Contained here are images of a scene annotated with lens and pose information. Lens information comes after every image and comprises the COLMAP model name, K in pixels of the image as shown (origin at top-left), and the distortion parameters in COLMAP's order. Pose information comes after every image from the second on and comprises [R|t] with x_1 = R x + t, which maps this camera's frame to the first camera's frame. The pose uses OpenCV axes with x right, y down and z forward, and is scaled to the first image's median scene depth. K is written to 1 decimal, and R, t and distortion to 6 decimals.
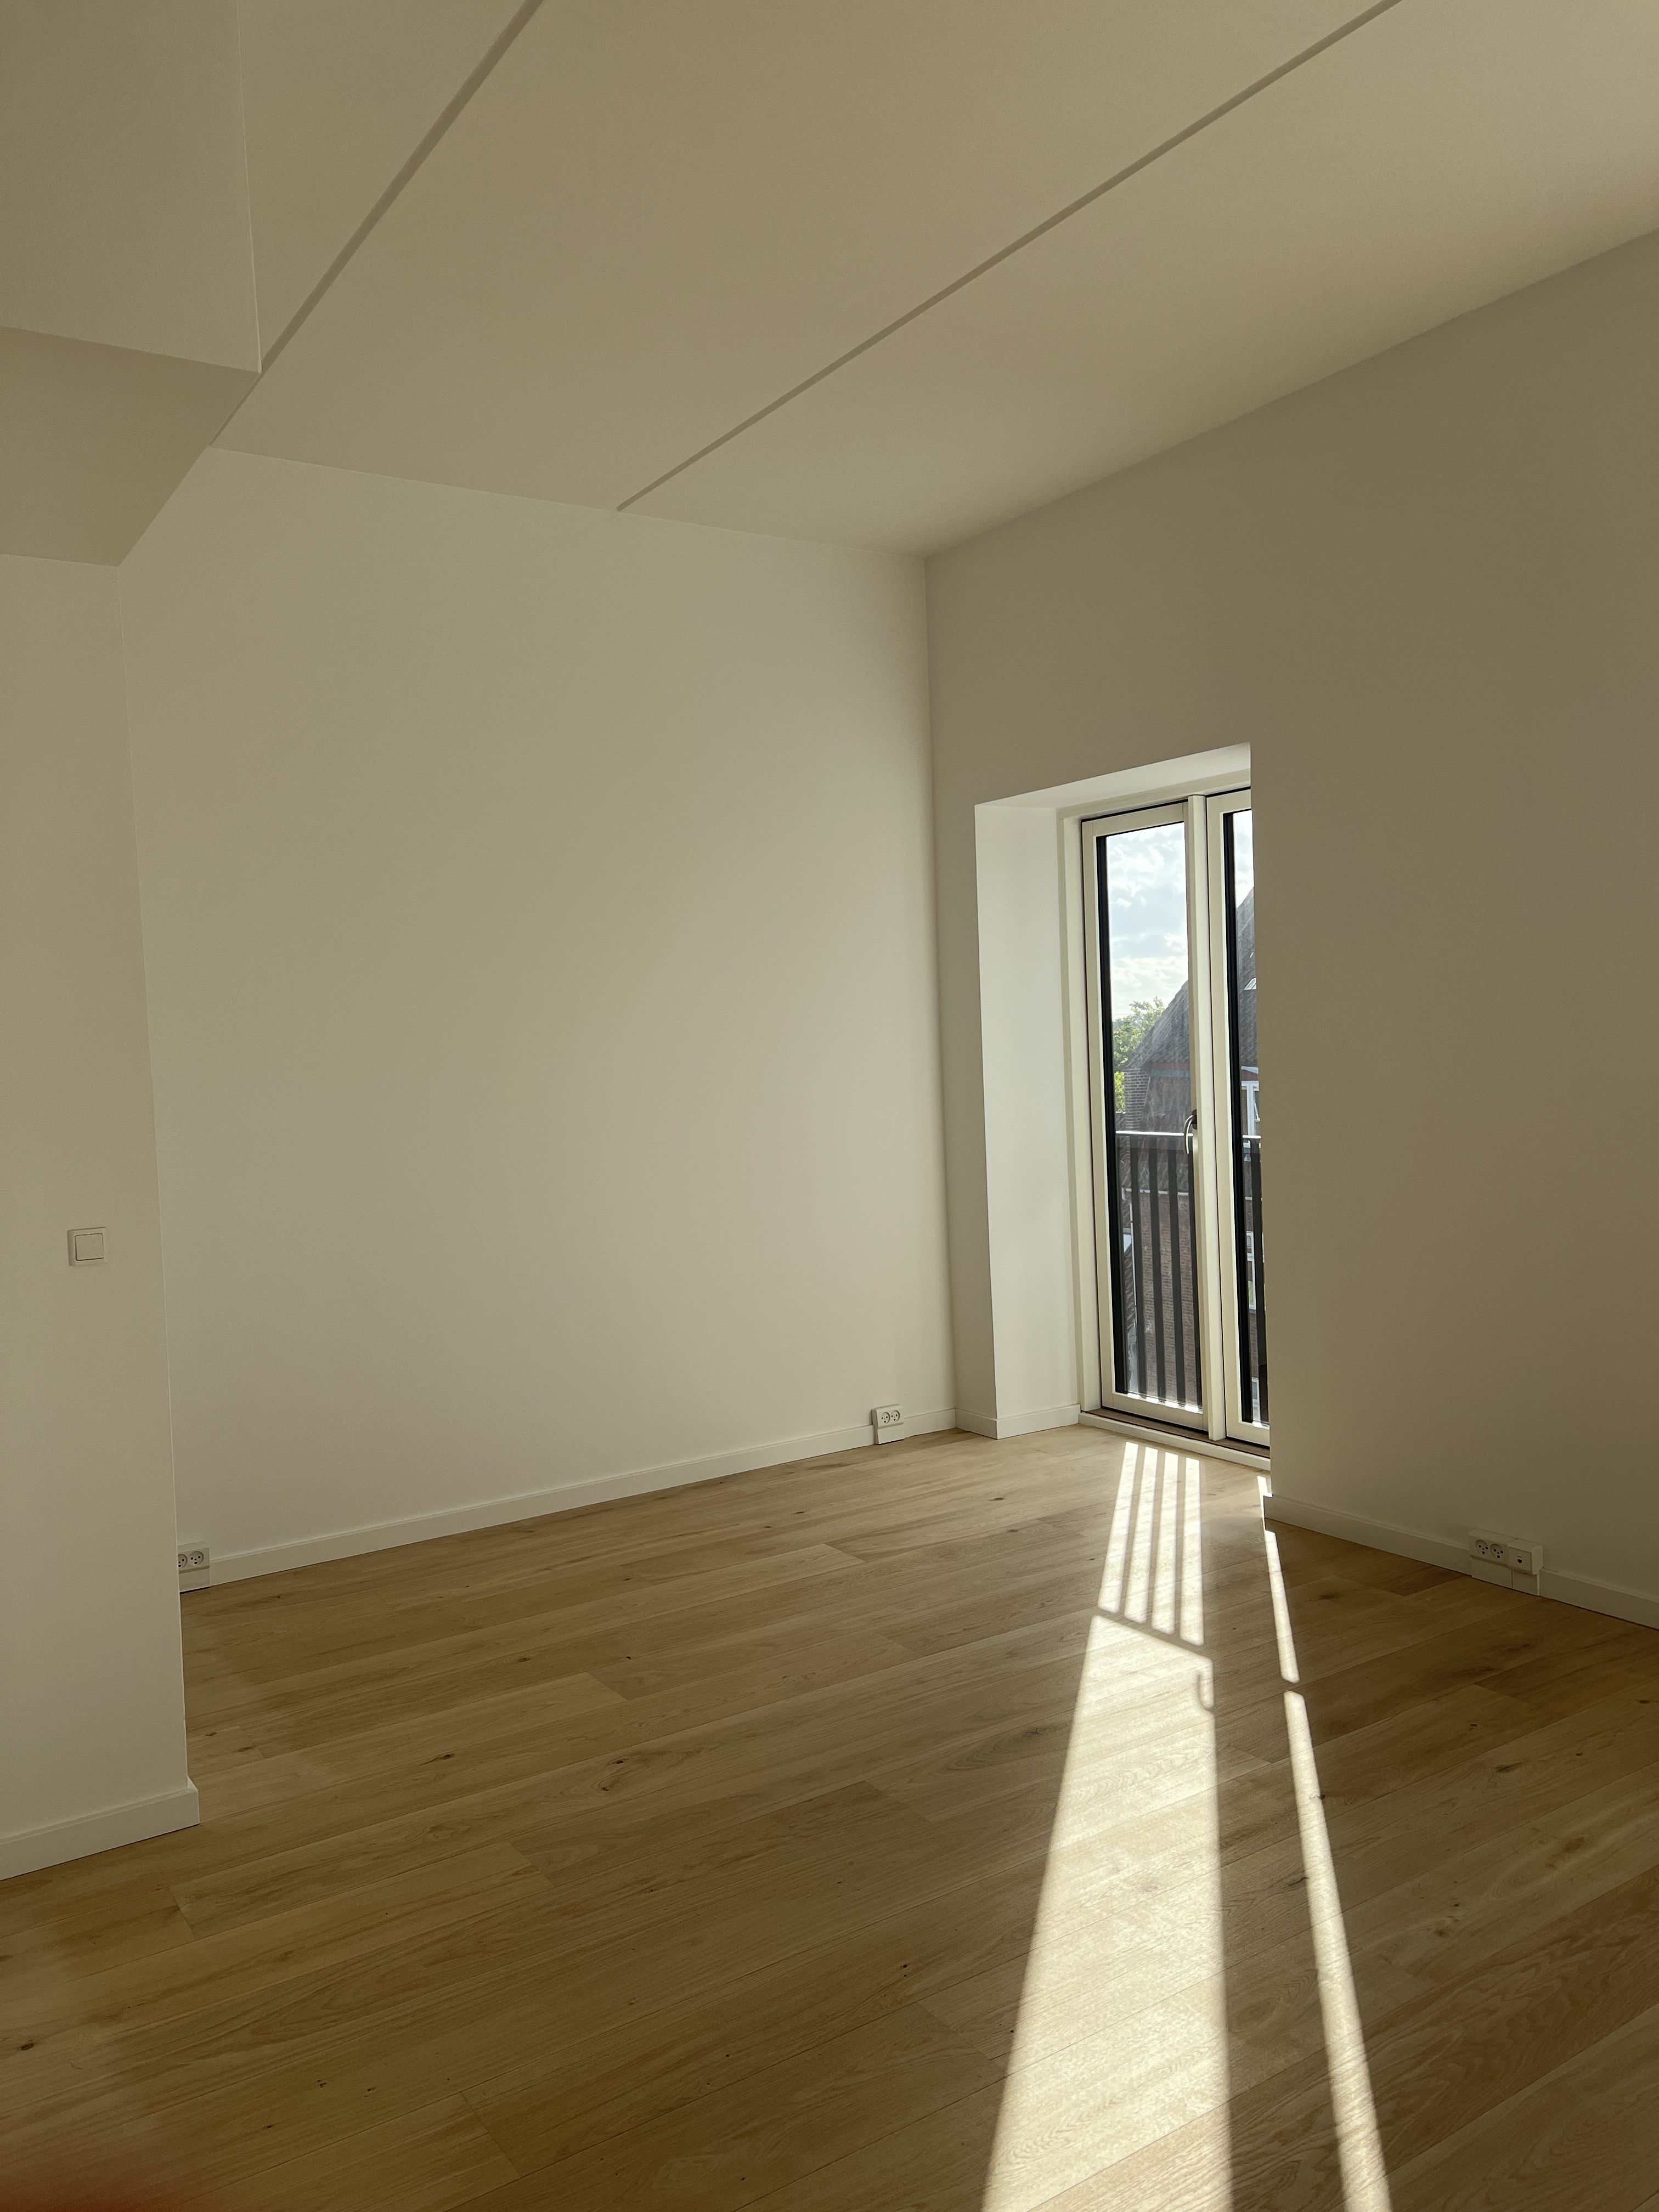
lens RADIAL K [[1648.5, 0, 827.0], [0, 1648.5, 1100.3], [0, 0, 1]] dist [0.007069, 0.007049]
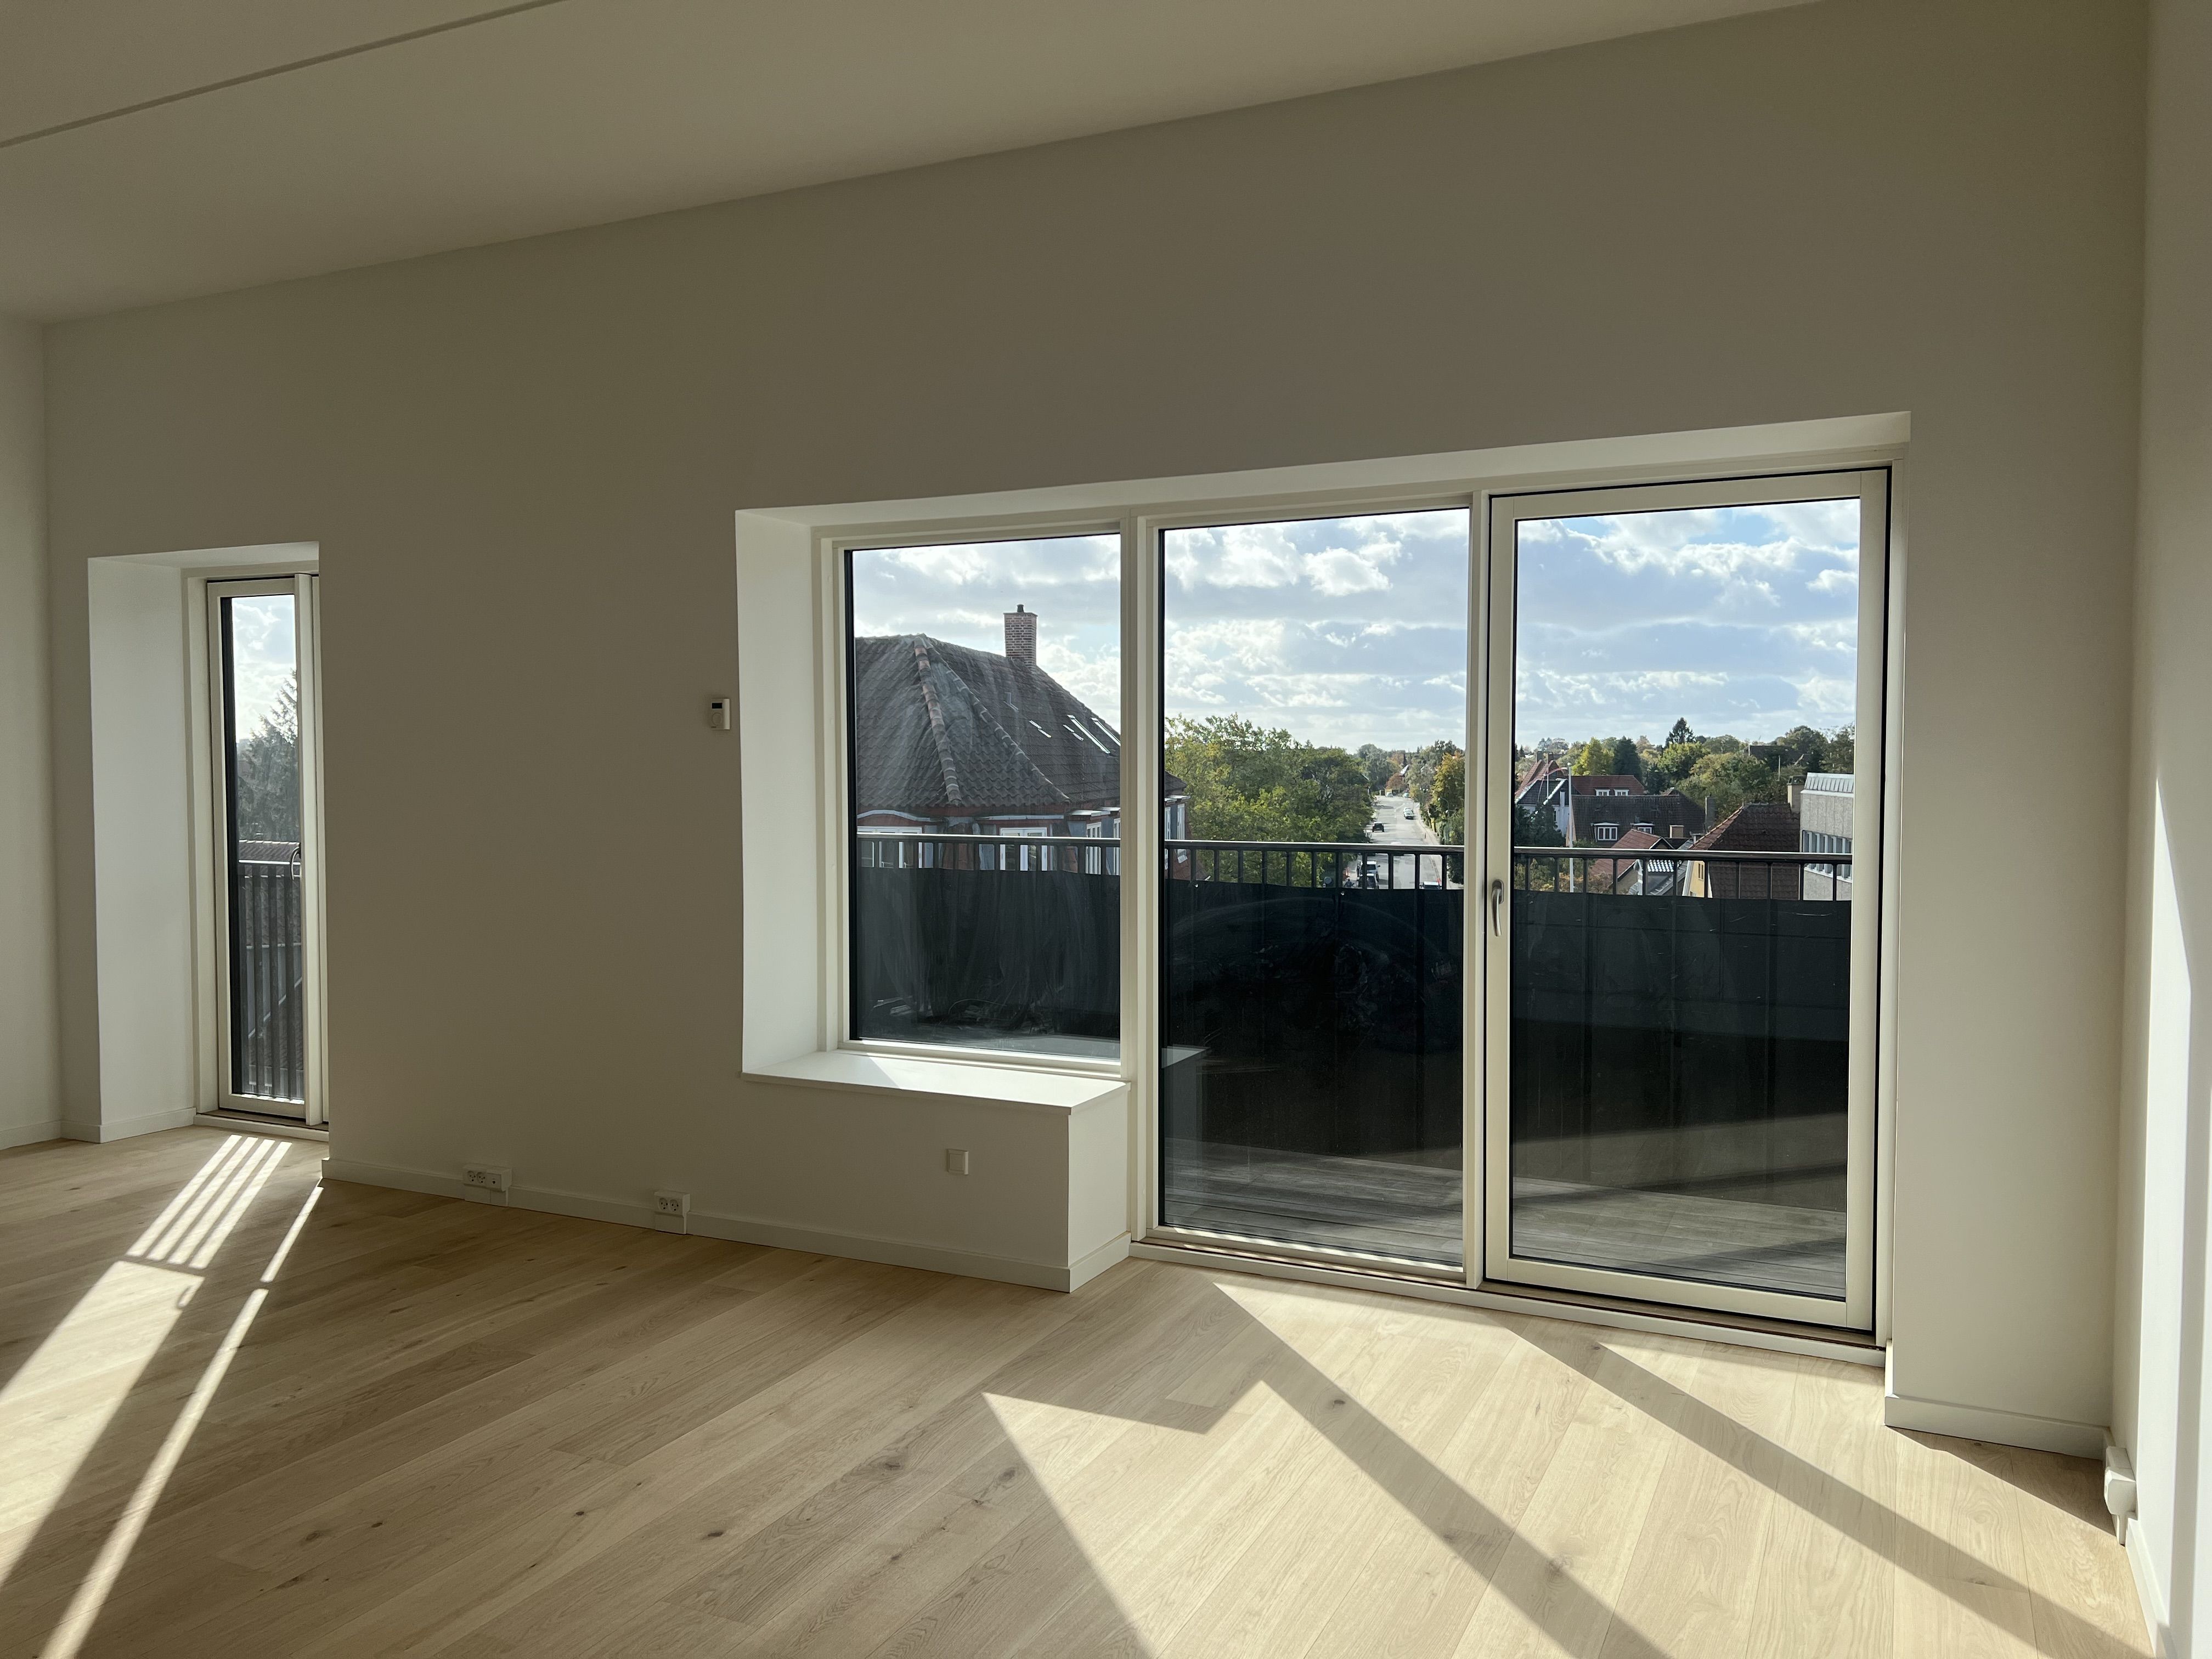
lens RADIAL K [[1648.5, 0, 1109.8], [0, 1648.5, 839.4], [0, 0, 1]] dist [0.007069, 0.007049]
pose [[0.857323, 0.015943, 0.514531, 0.130561], [-0.015184, 0.999869, -0.005682, 0.001939], [-0.514554, -0.002942, 0.857453, -0.333601]]
